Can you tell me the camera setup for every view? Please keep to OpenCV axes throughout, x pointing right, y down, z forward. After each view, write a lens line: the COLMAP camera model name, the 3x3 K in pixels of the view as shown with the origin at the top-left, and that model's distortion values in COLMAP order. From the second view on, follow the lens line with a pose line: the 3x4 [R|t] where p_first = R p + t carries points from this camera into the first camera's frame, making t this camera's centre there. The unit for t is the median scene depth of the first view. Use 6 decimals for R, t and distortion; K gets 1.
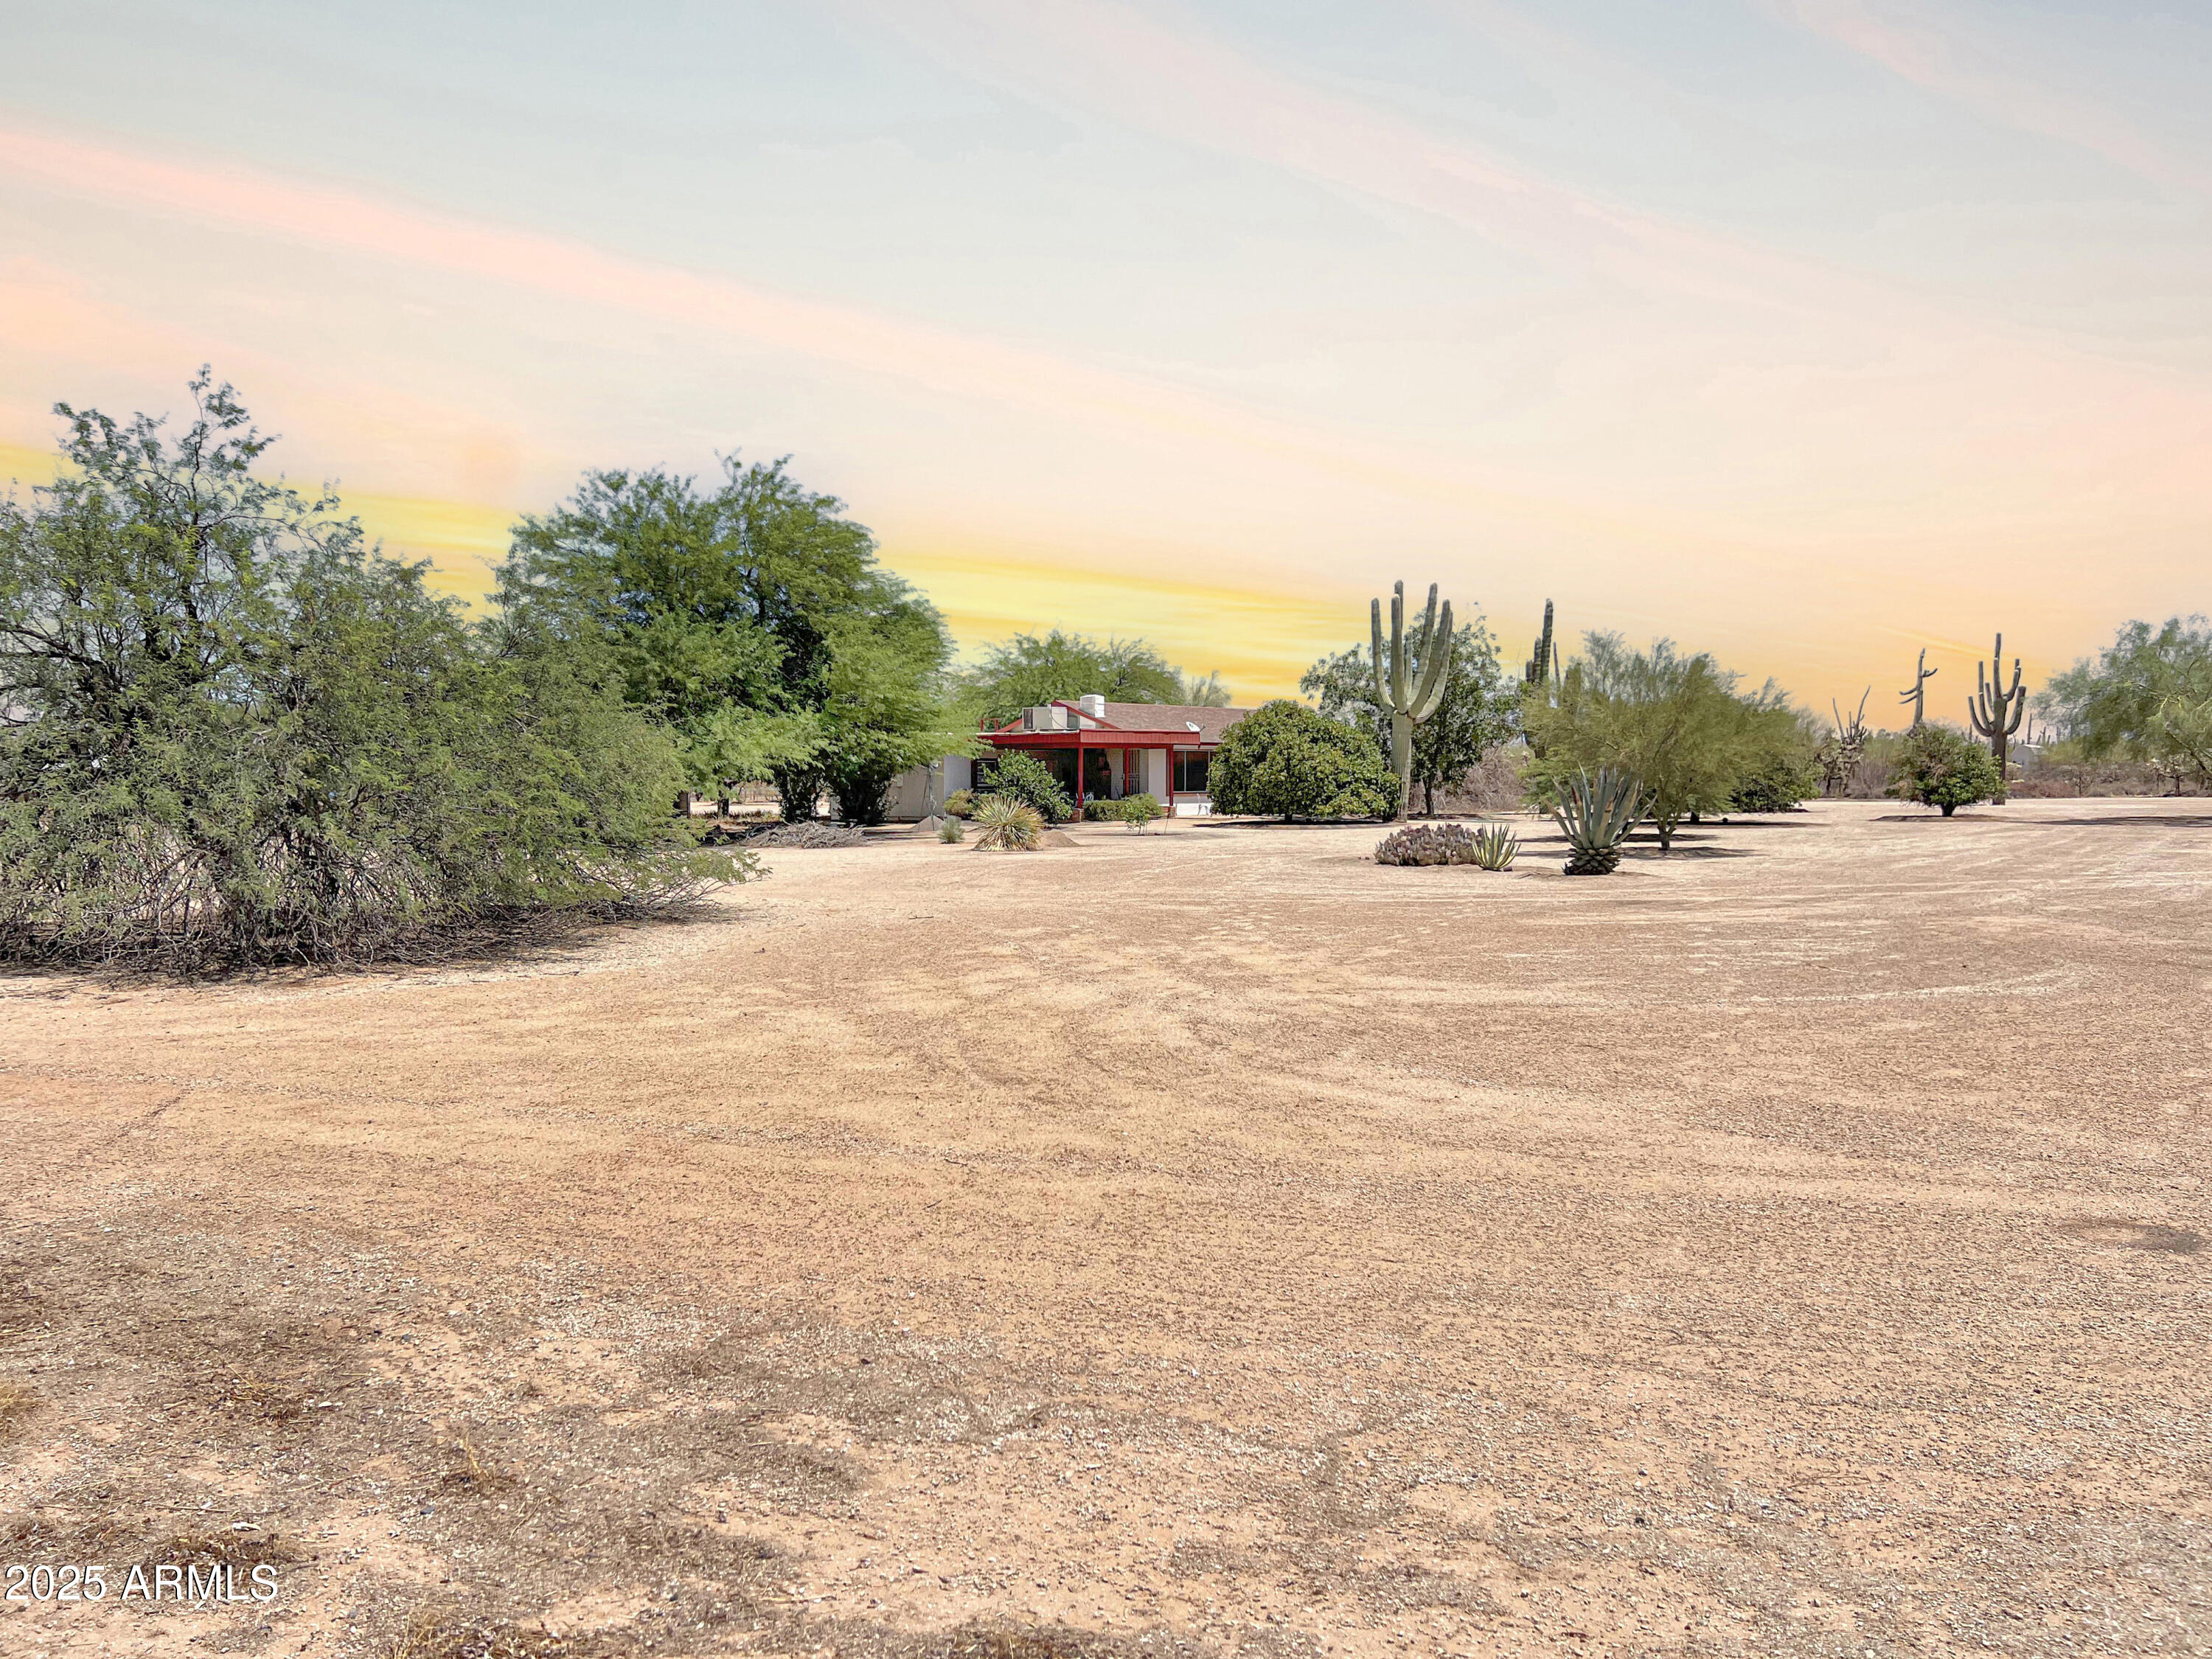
lens RADIAL K [[1678.4, 0, 1117.0], [0, 1678.4, 843.1], [0, 0, 1]] dist [0.089663, -0.100772]
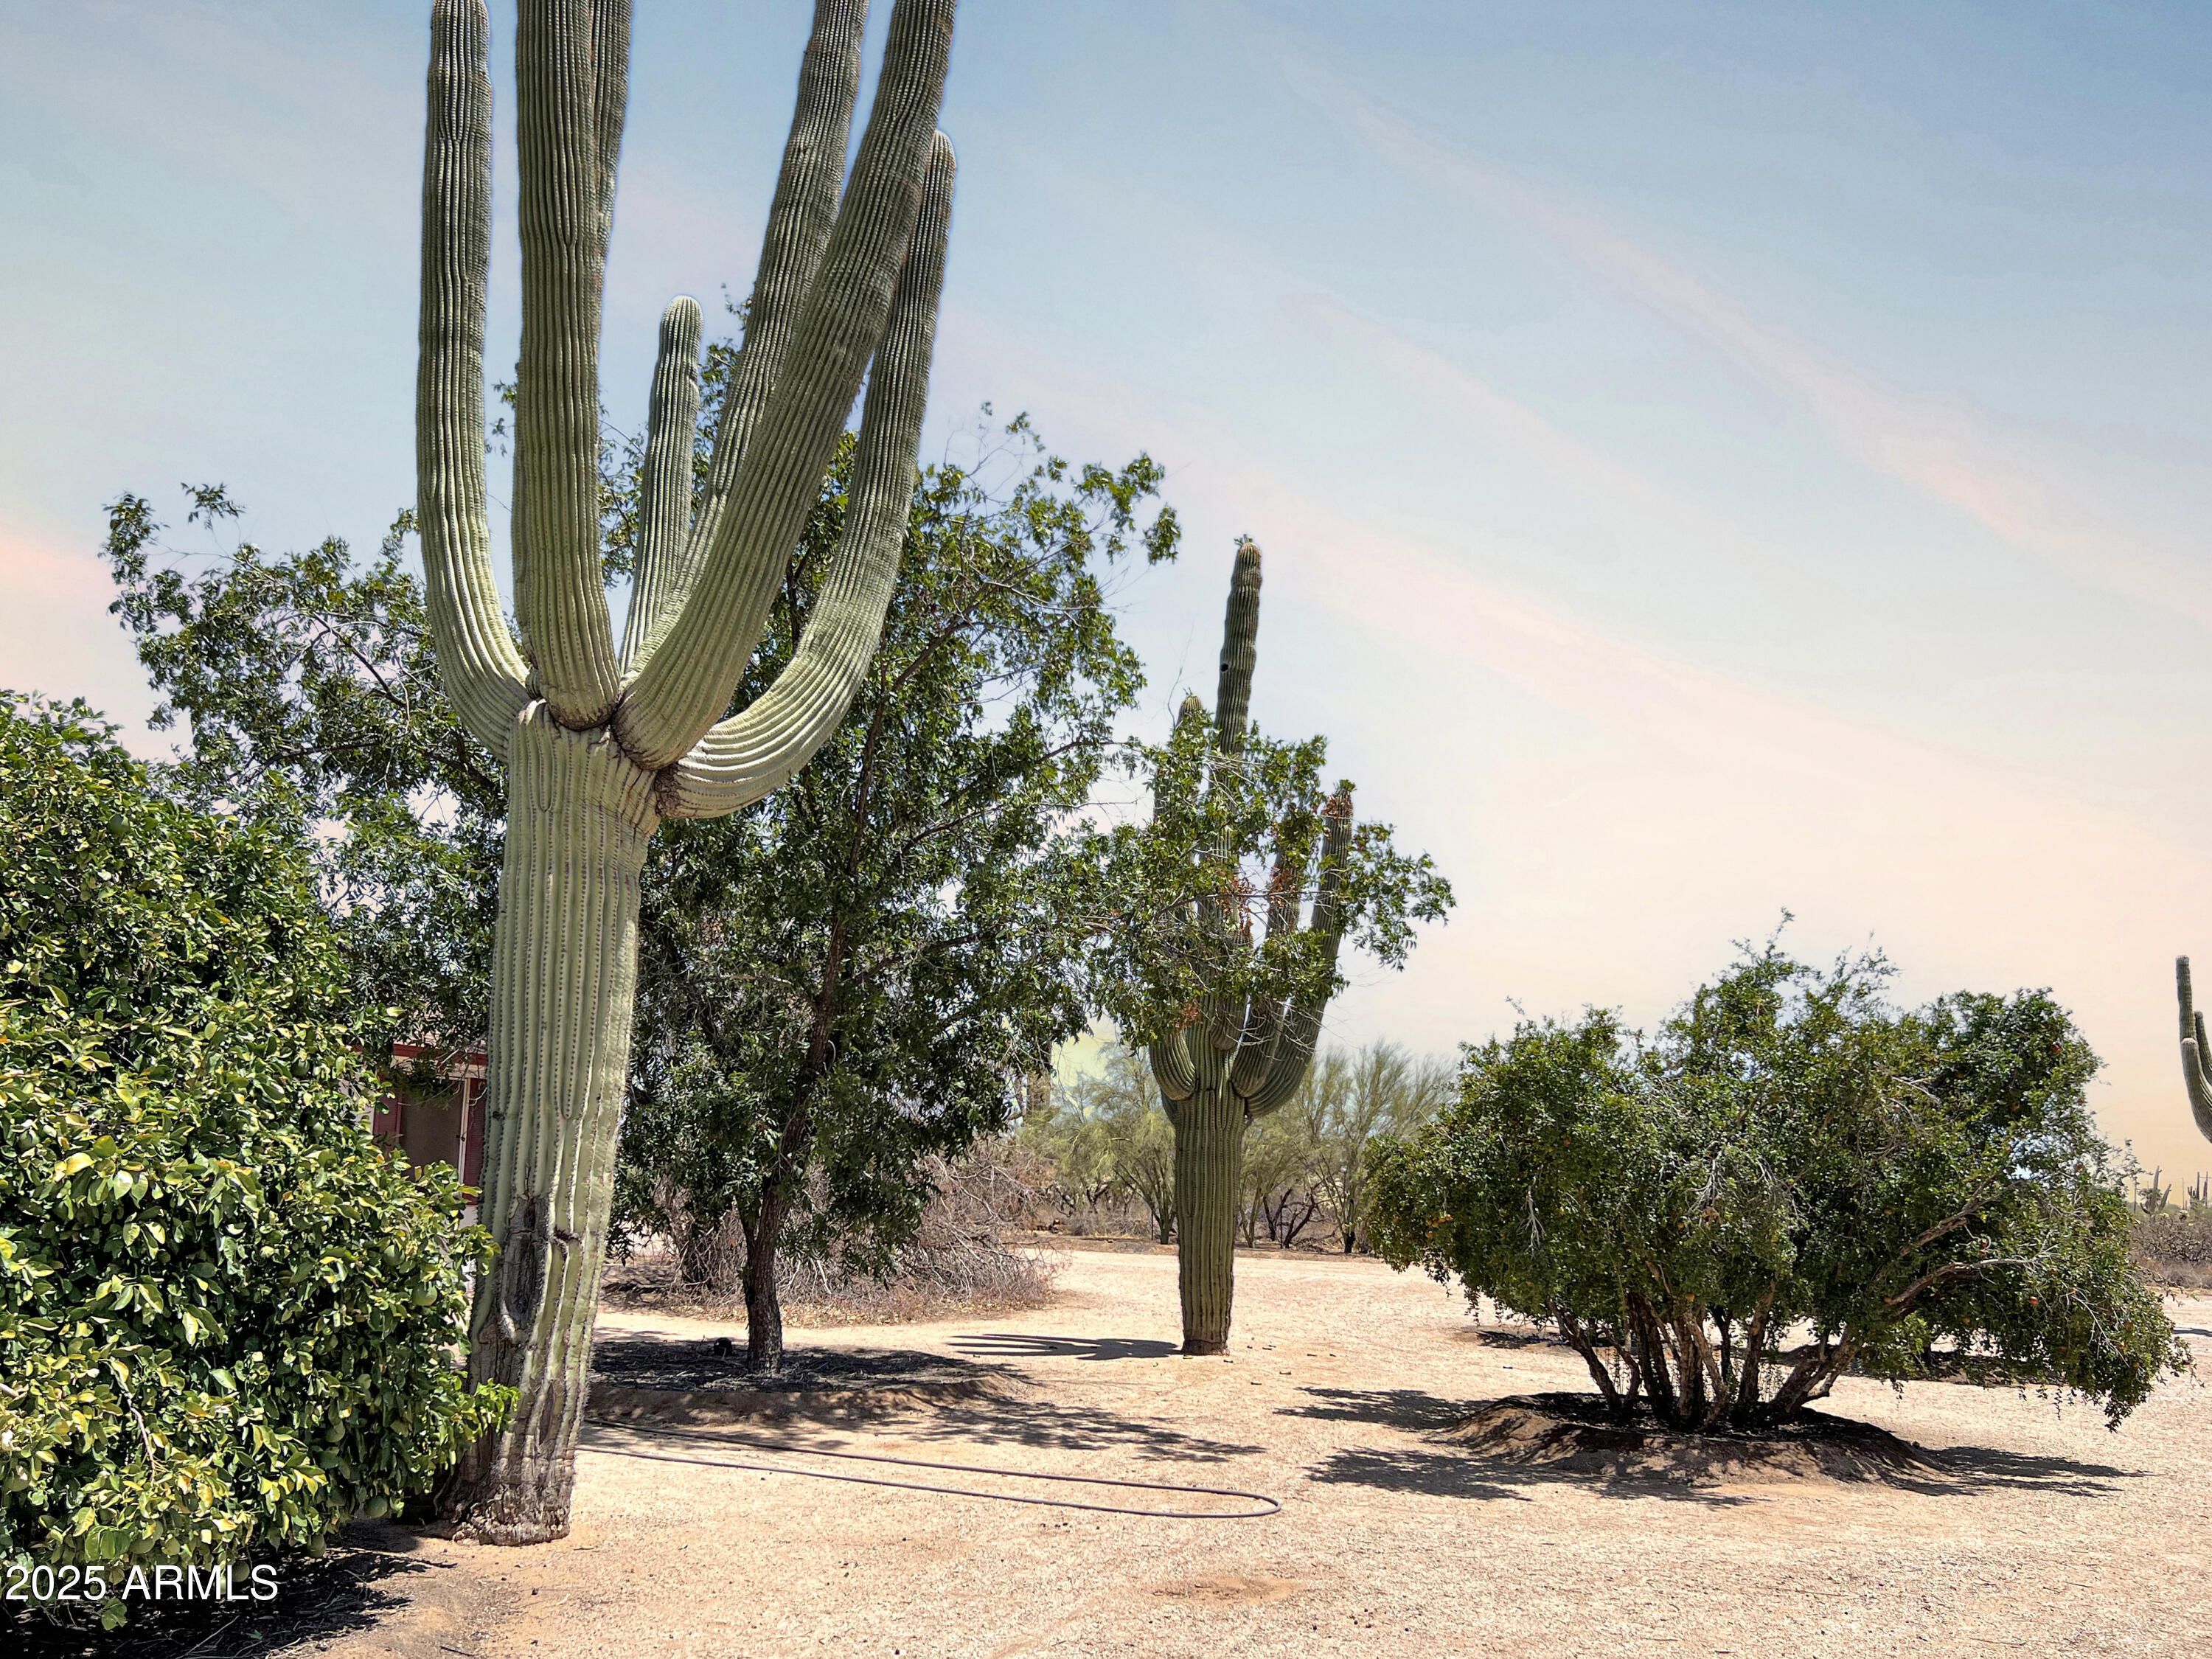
lens RADIAL K [[1678.4, 0, 1117.0], [0, 1678.4, 843.1], [0, 0, 1]] dist [0.089663, -0.100772]
pose [[0.939126, 0.088307, 0.332031, 0.154671], [-0.004427, 0.969434, -0.245311, -0.030557], [-0.343545, 0.228908, 0.910812, 0.795164]]
